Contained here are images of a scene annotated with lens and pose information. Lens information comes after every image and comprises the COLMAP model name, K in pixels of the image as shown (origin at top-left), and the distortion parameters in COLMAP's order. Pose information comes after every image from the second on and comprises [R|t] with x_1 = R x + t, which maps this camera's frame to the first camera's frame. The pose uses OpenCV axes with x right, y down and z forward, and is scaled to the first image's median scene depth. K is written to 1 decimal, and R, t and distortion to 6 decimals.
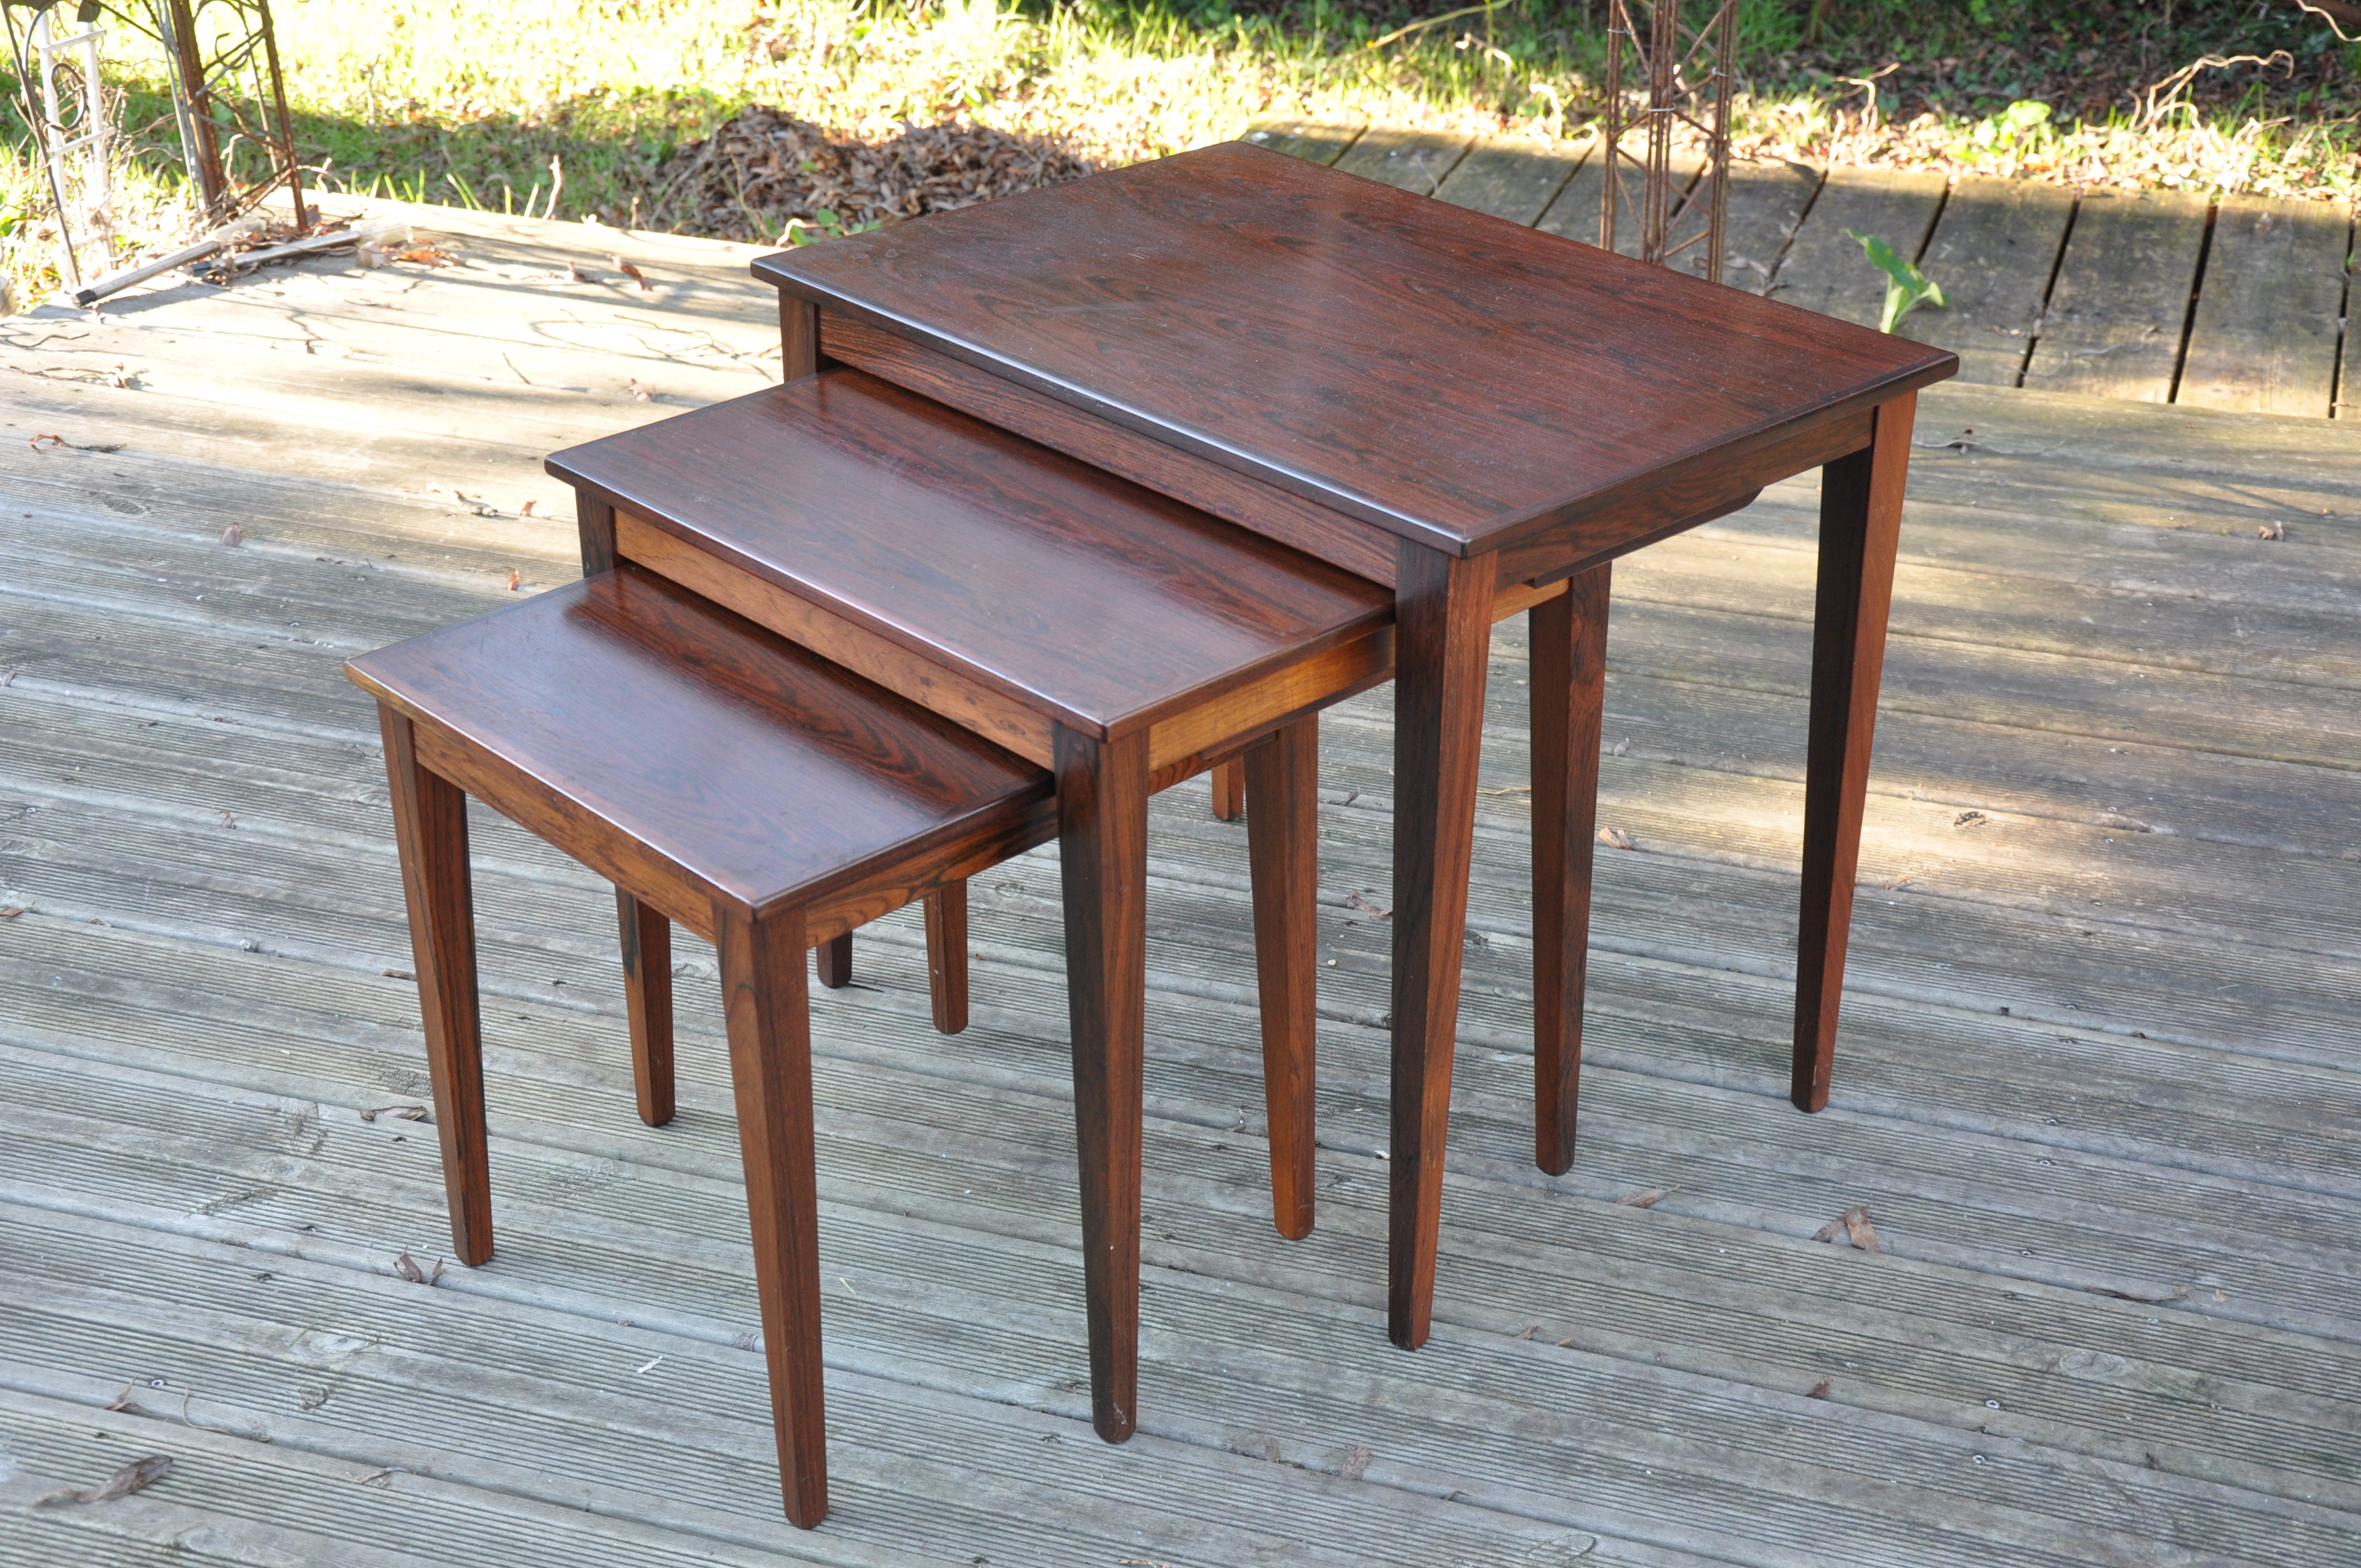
lens RADIAL K [[3237.8, 0, 1168.6], [0, 3237.8, 779.5], [0, 0, 1]] dist [0.154055, 0.000000]
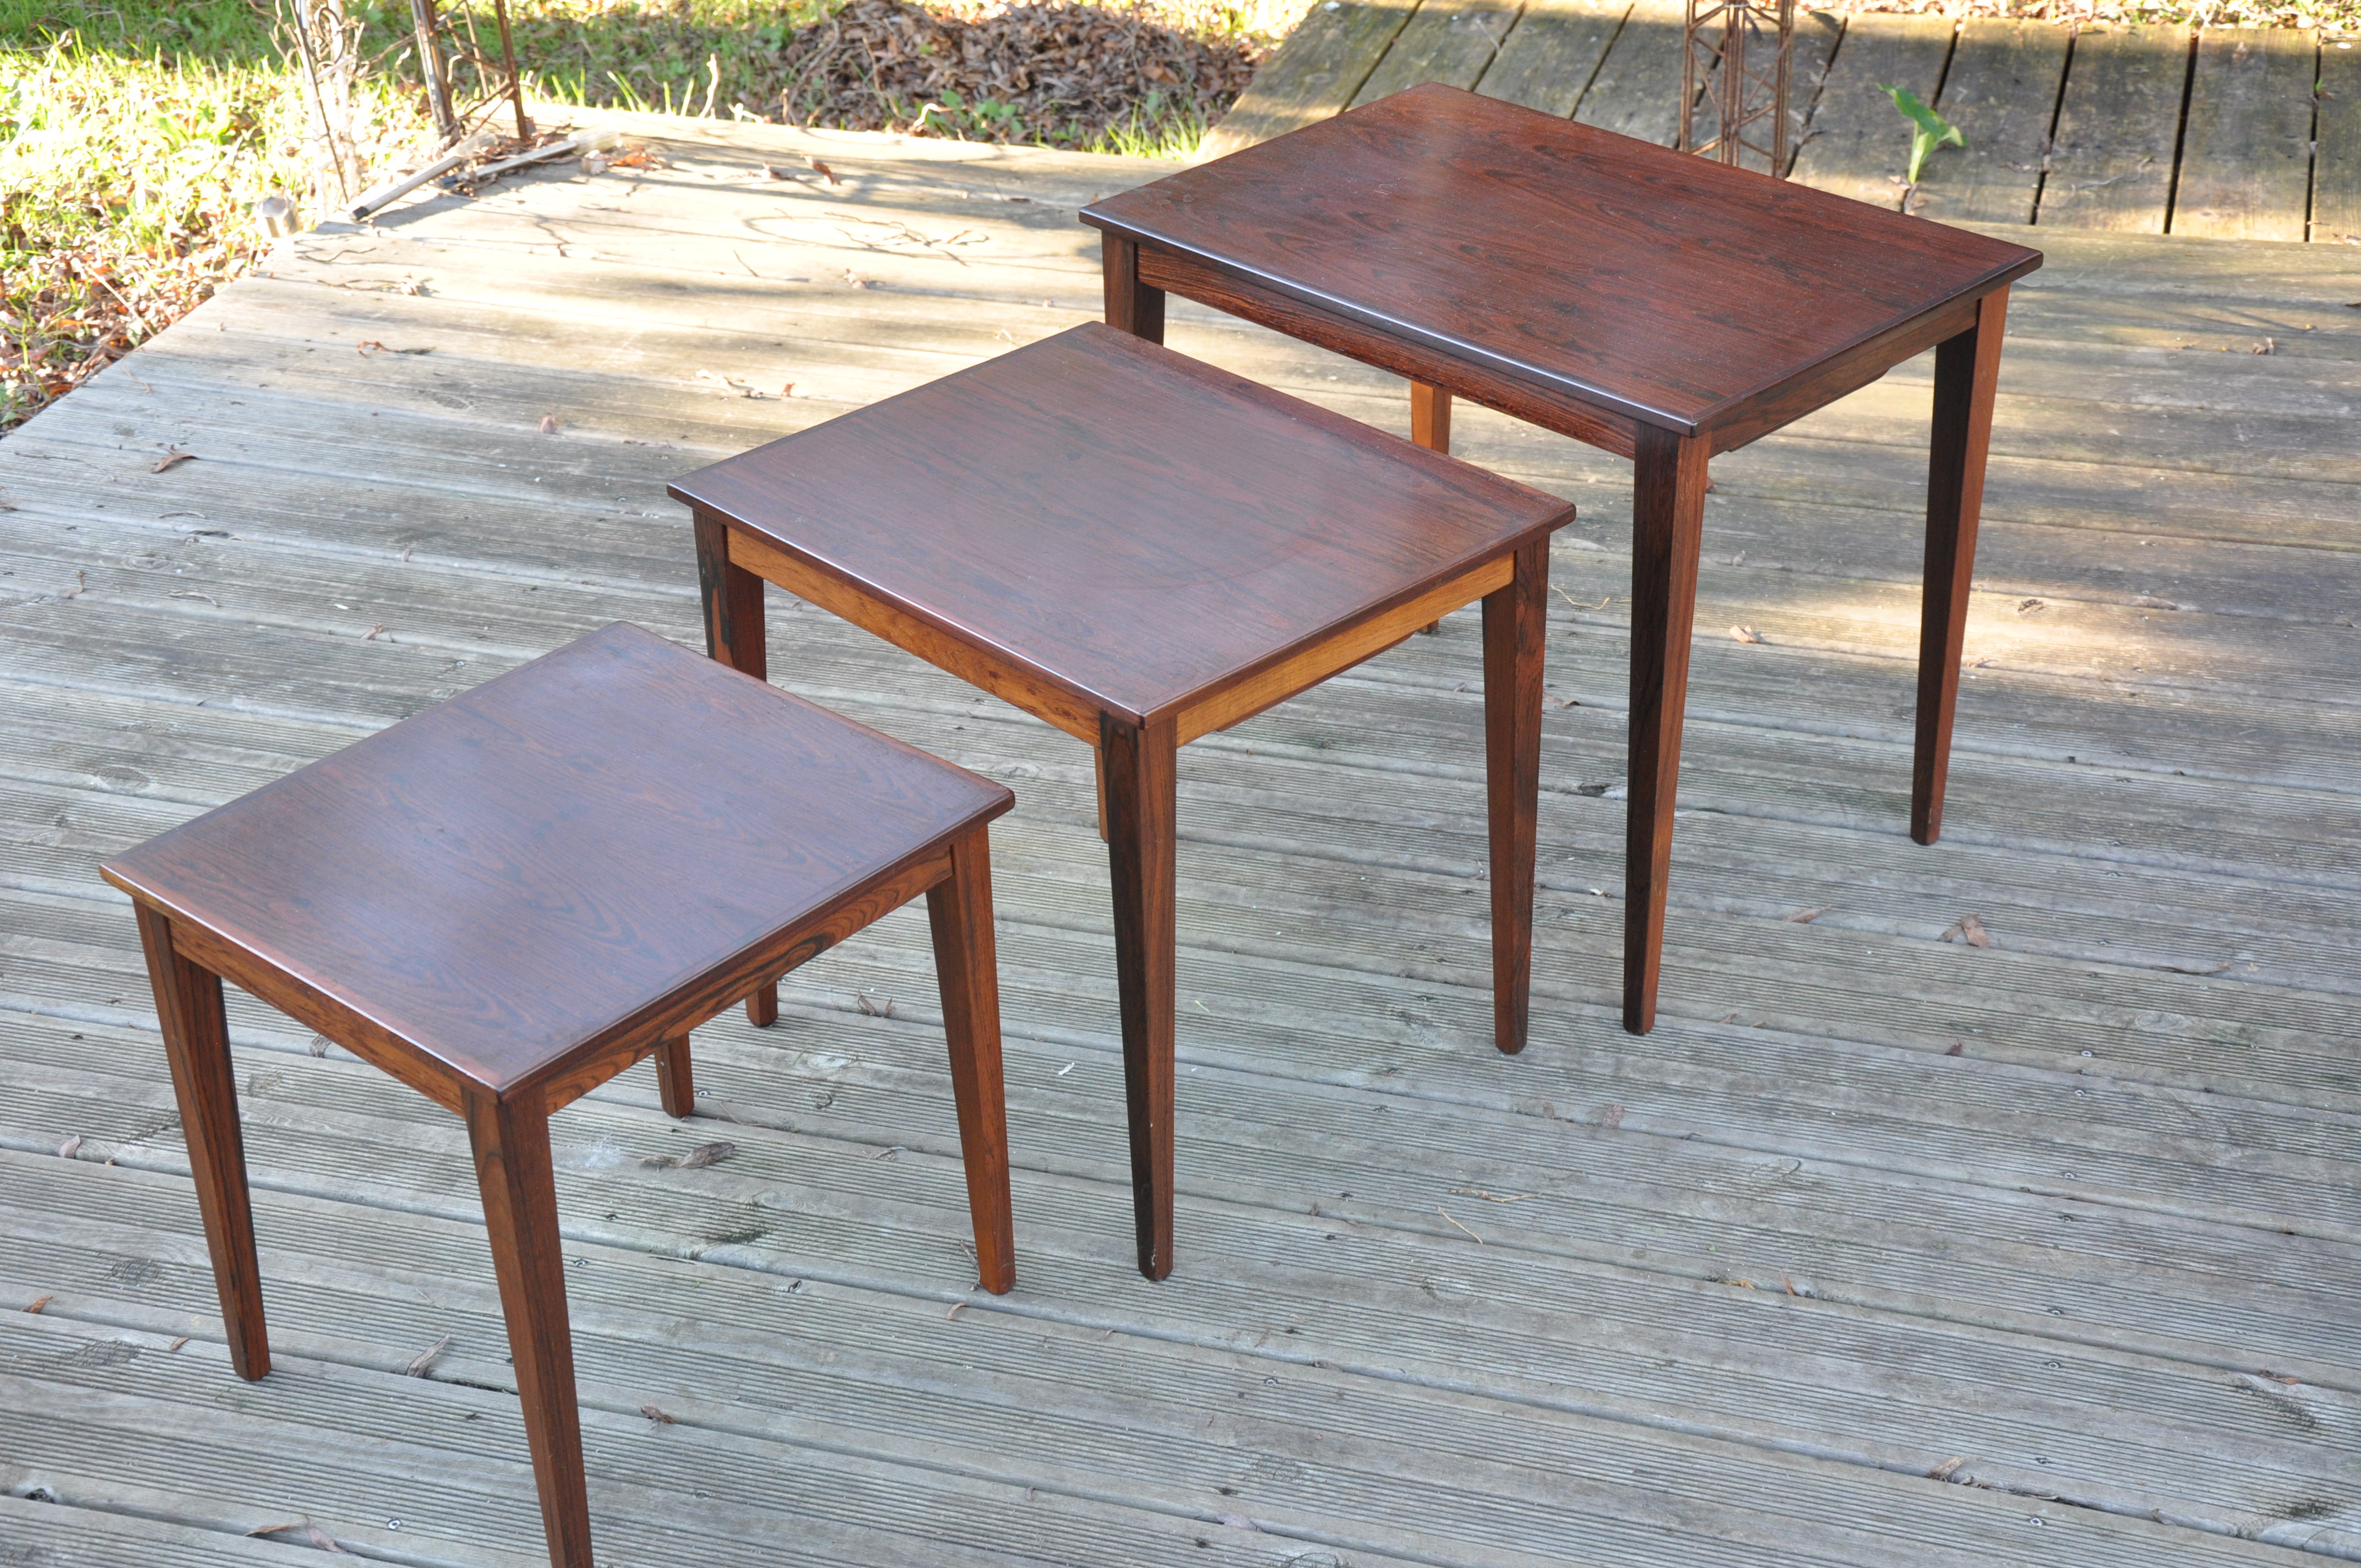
lens RADIAL K [[3237.8, 0, 1175.4], [0, 3237.8, 774.3], [0, 0, 1]] dist [0.154055, 0.000000]
pose [[0.999014, -0.041963, 0.014523, -0.113448], [0.040995, 0.997264, 0.061514, -0.015991], [-0.017065, -0.060858, 0.998001, -0.265414]]
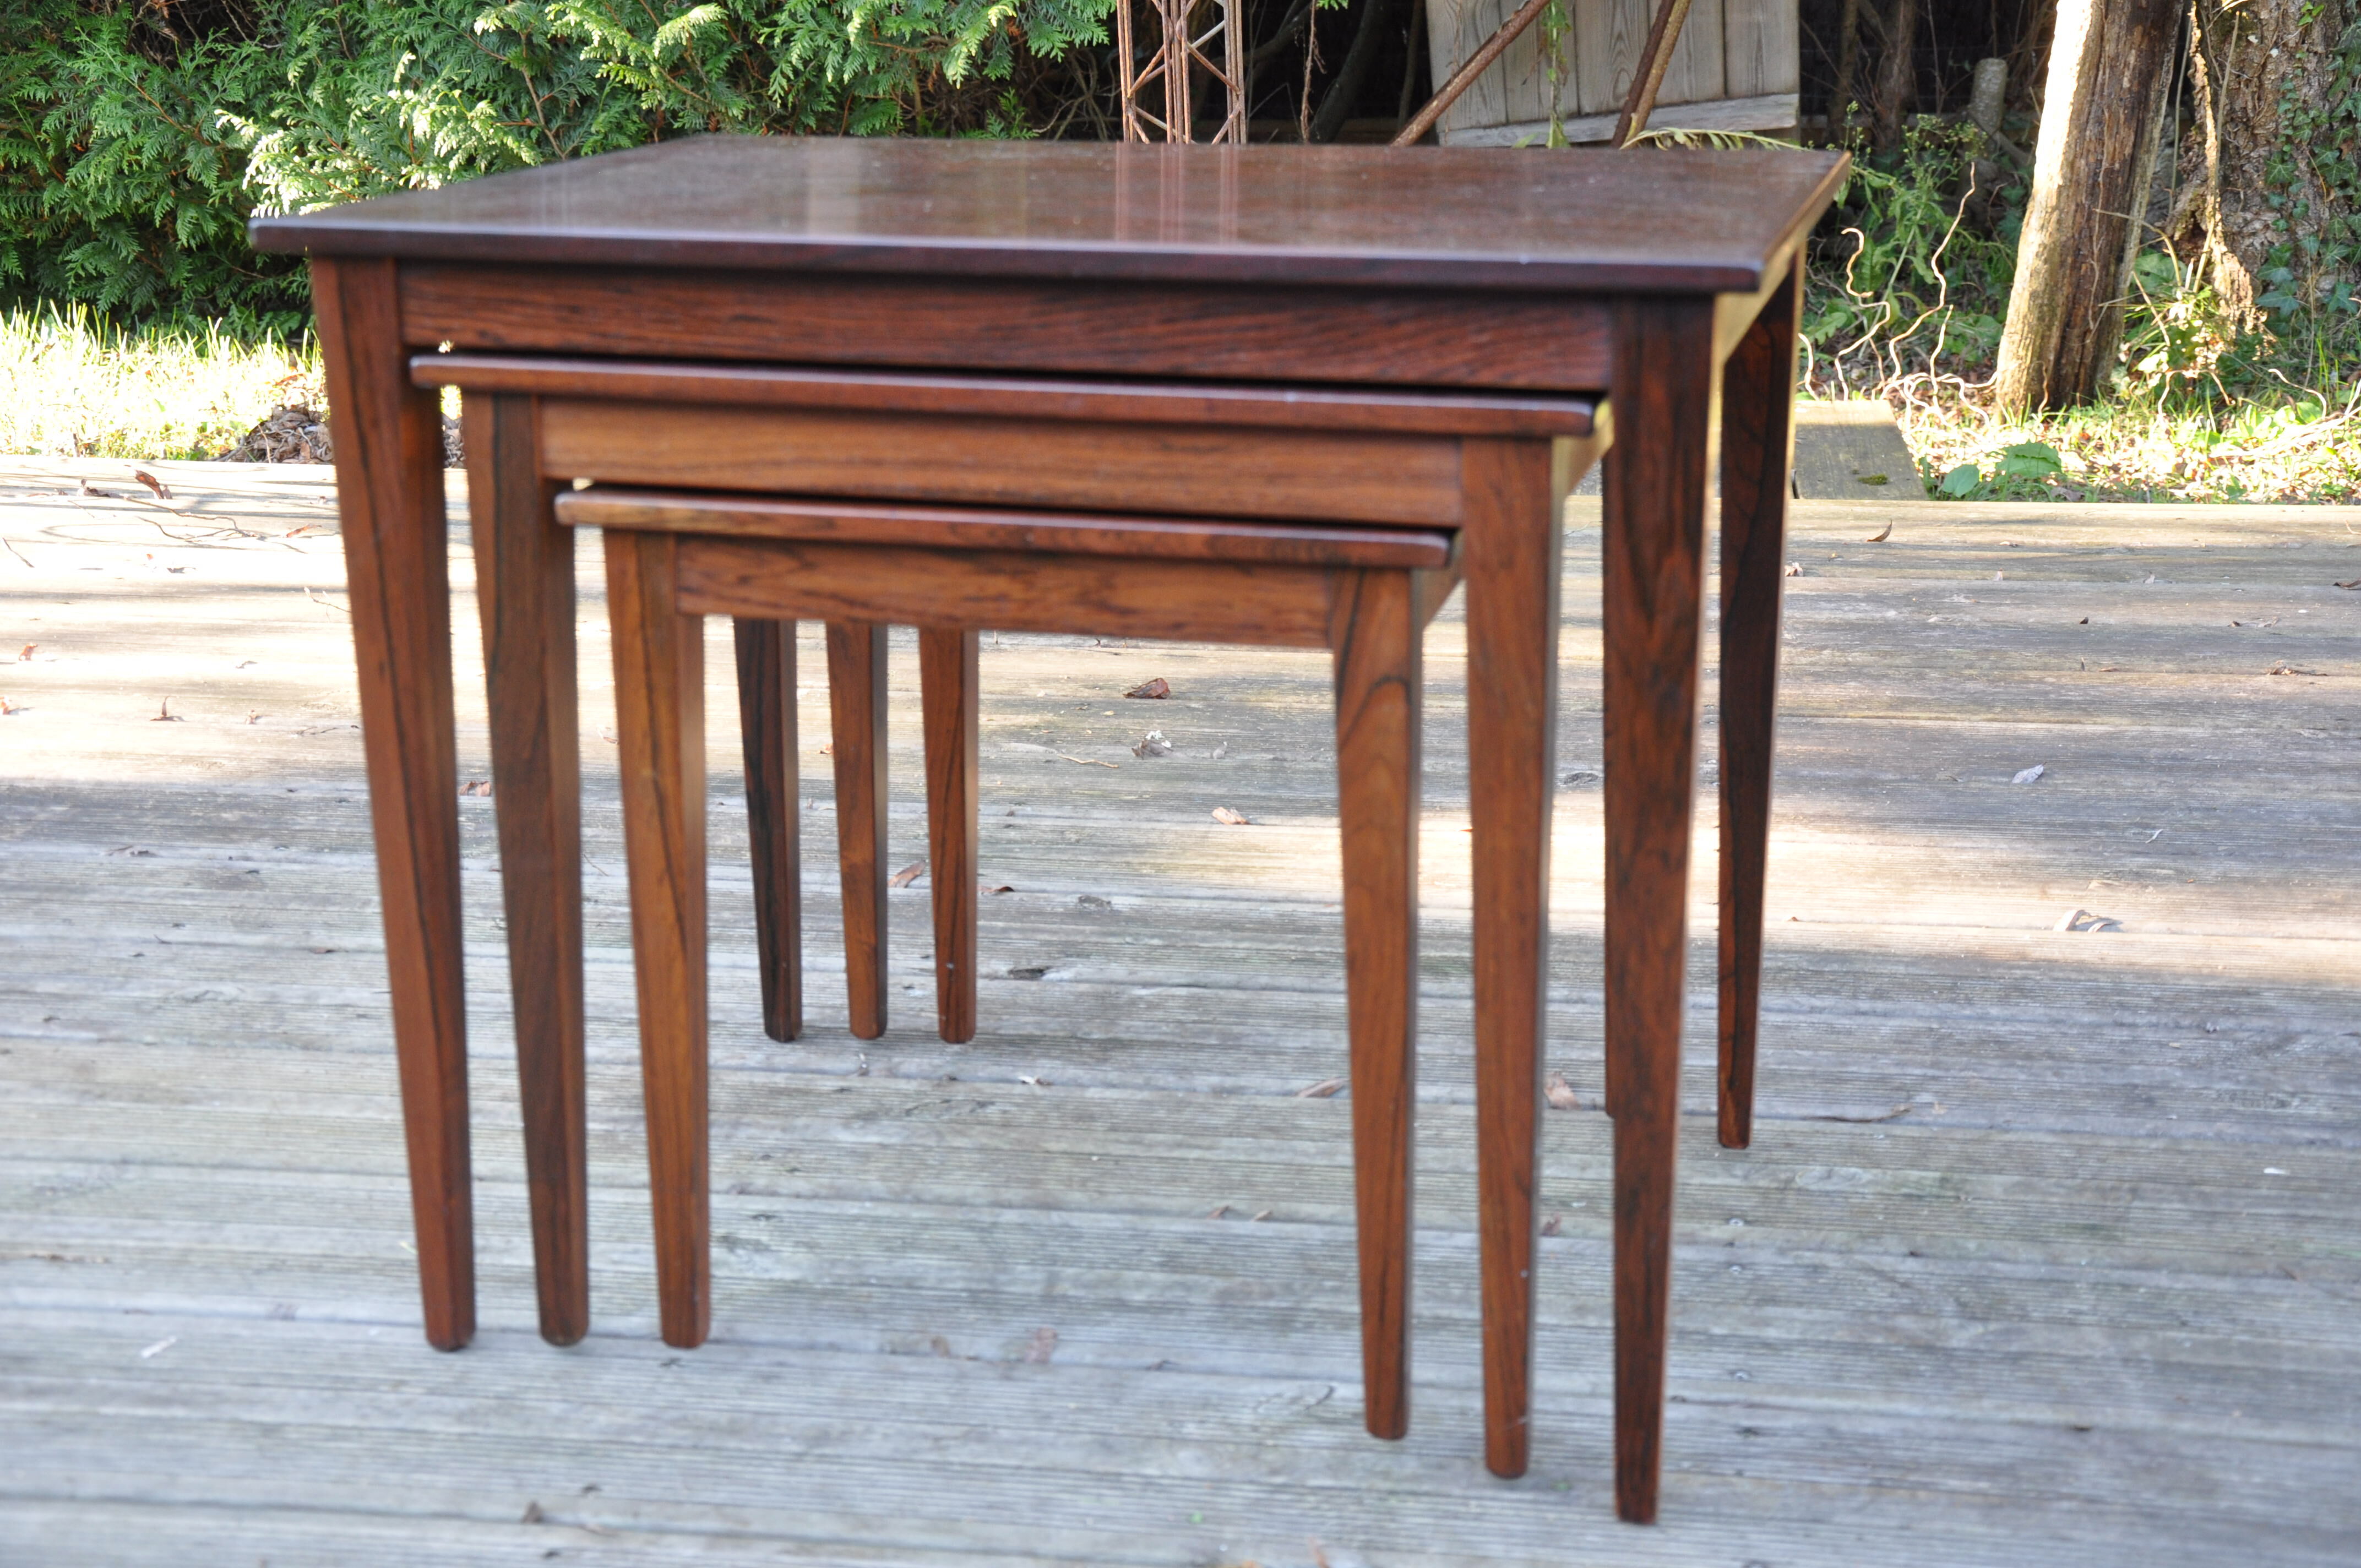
lens RADIAL K [[2880.0, 0, 1183.8], [0, 2880.0, 772.7], [0, 0, 1]] dist [0.074511, 0.000000]
pose [[0.983924, -0.069811, 0.164375, -0.015511], [0.094363, 0.984678, -0.146648, 0.148766], [-0.151619, 0.159802, 0.975436, 0.205211]]
